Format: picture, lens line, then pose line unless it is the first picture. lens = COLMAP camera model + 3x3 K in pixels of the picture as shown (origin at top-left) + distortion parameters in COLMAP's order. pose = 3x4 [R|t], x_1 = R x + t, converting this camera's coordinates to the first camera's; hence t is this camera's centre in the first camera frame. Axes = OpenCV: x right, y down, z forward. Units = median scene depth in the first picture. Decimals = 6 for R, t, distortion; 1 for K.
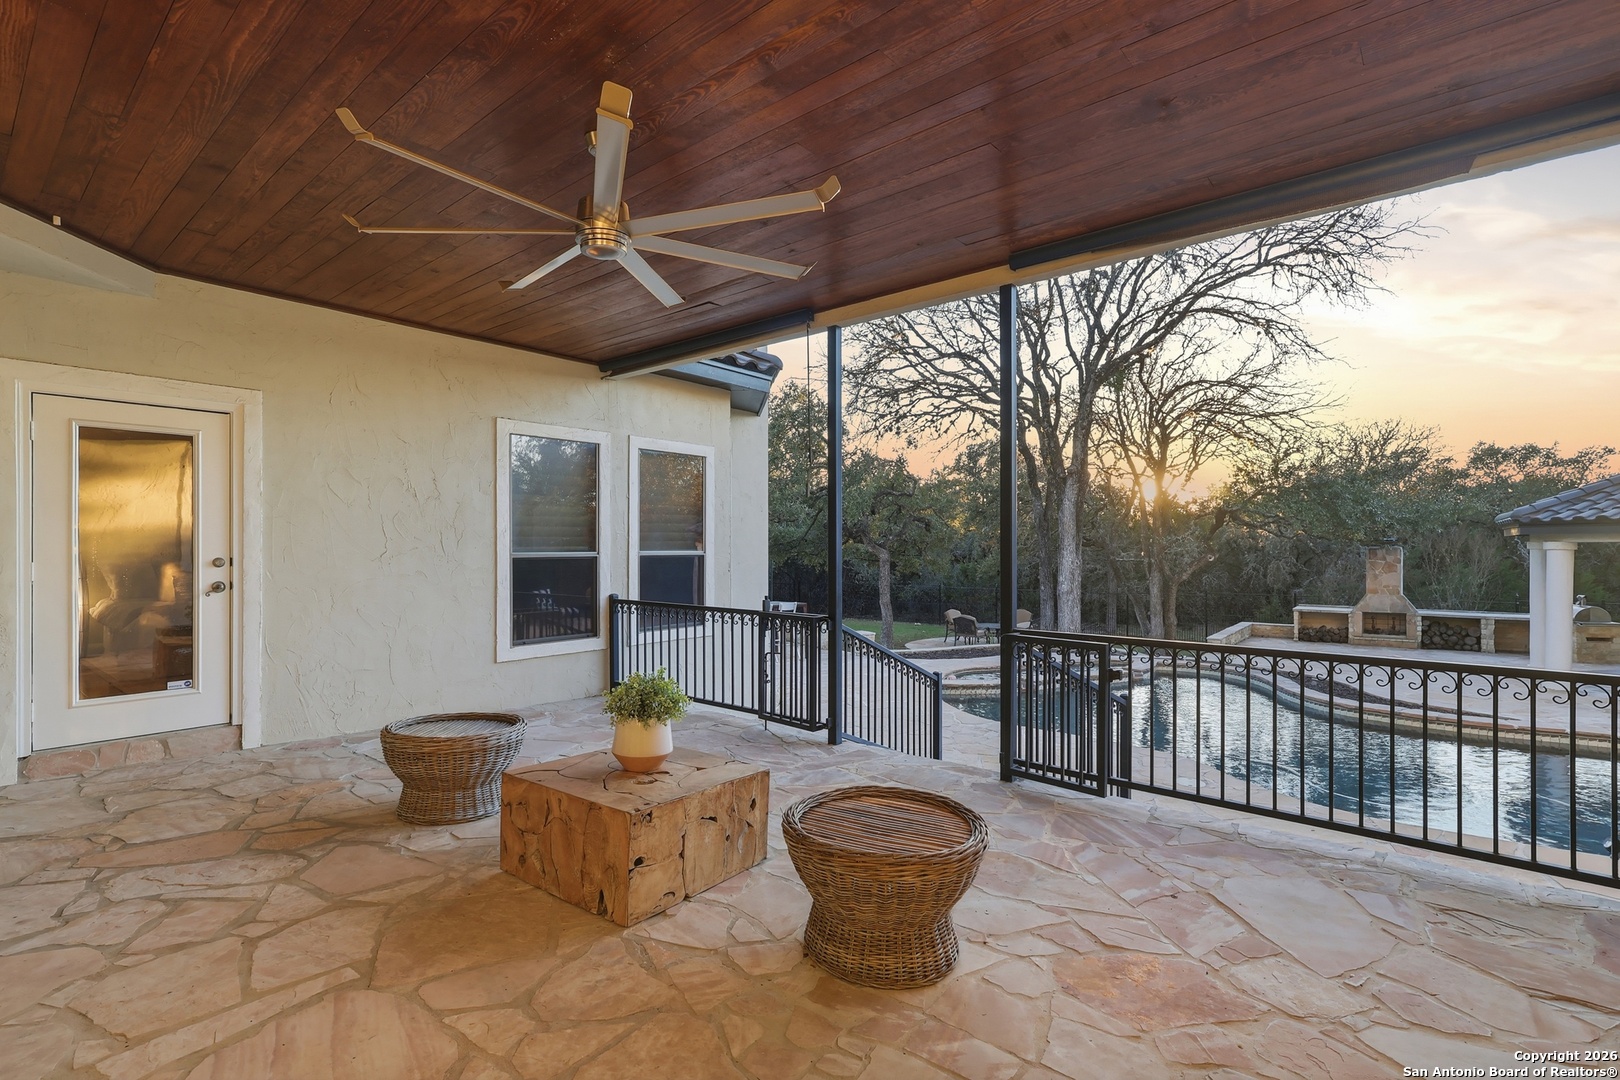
lens RADIAL K [[758.4, 0, 802.0], [0, 758.4, 539.6], [0, 0, 1]] dist [0.000949, -0.000202]
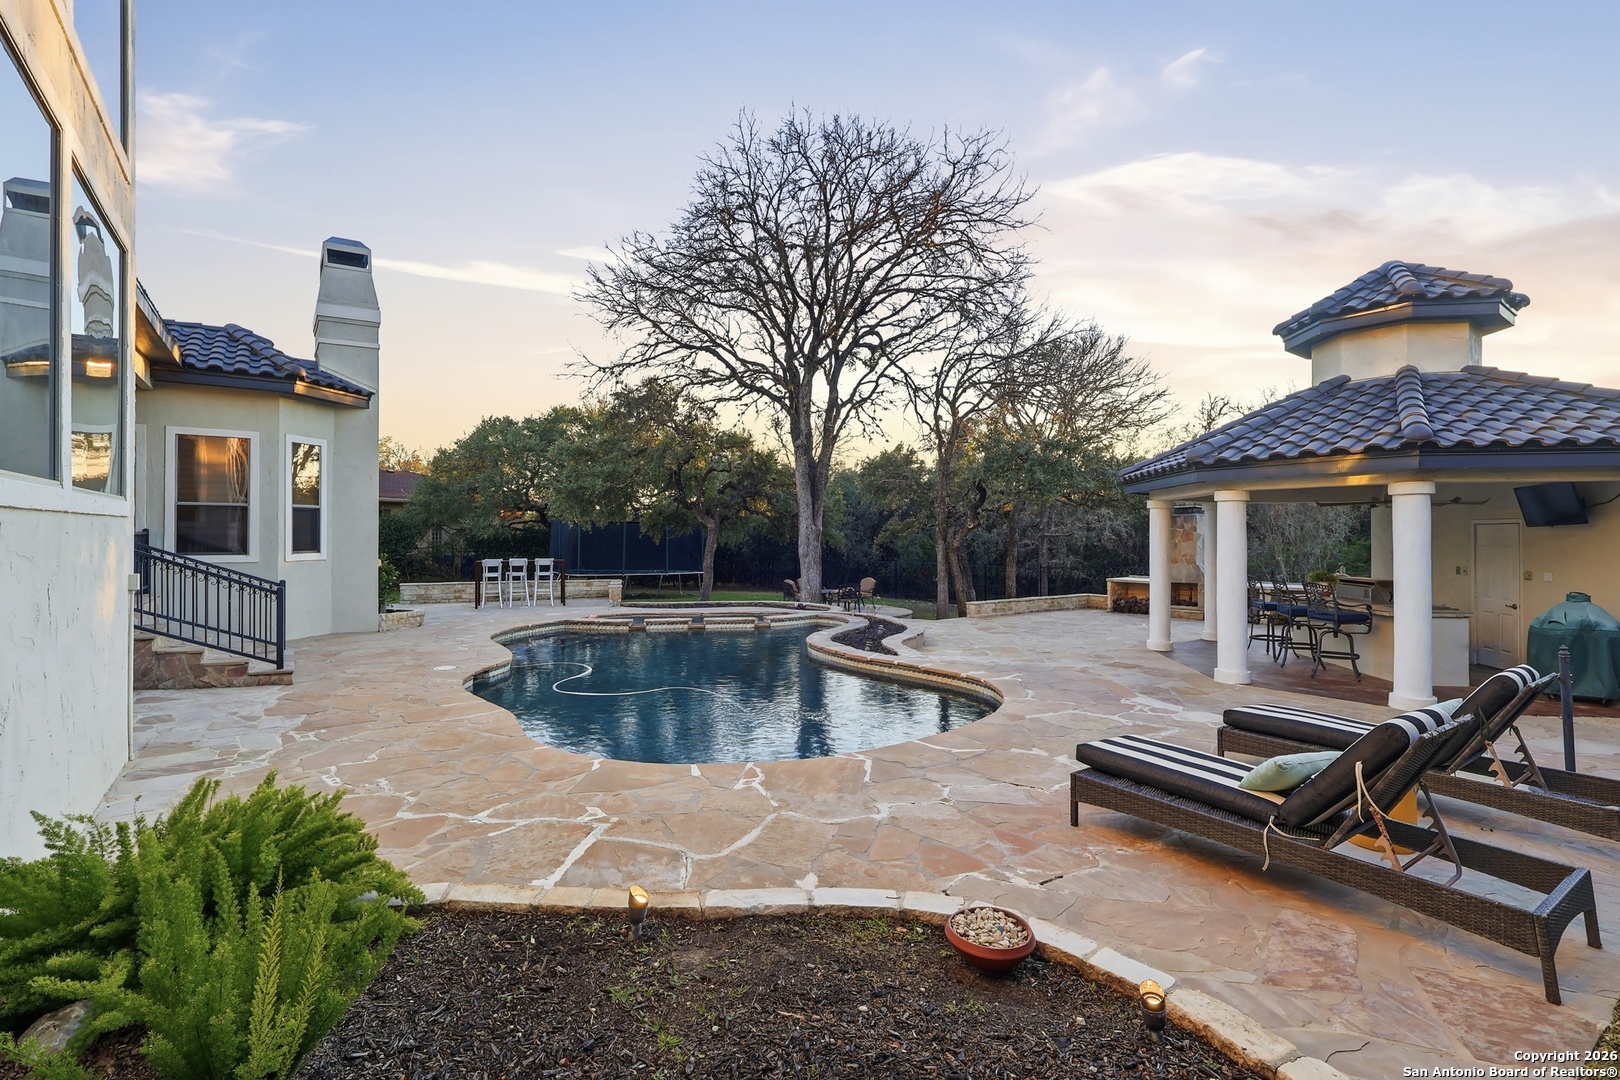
lens RADIAL K [[758.4, 0, 802.0], [0, 758.4, 539.6], [0, 0, 1]] dist [0.000949, -0.000202]
pose [[0.963004, 0.003643, -0.269461, 0.566000], [0.002370, 0.999755, 0.021988, 0.018584], [0.269476, -0.021813, 0.962760, -0.058996]]
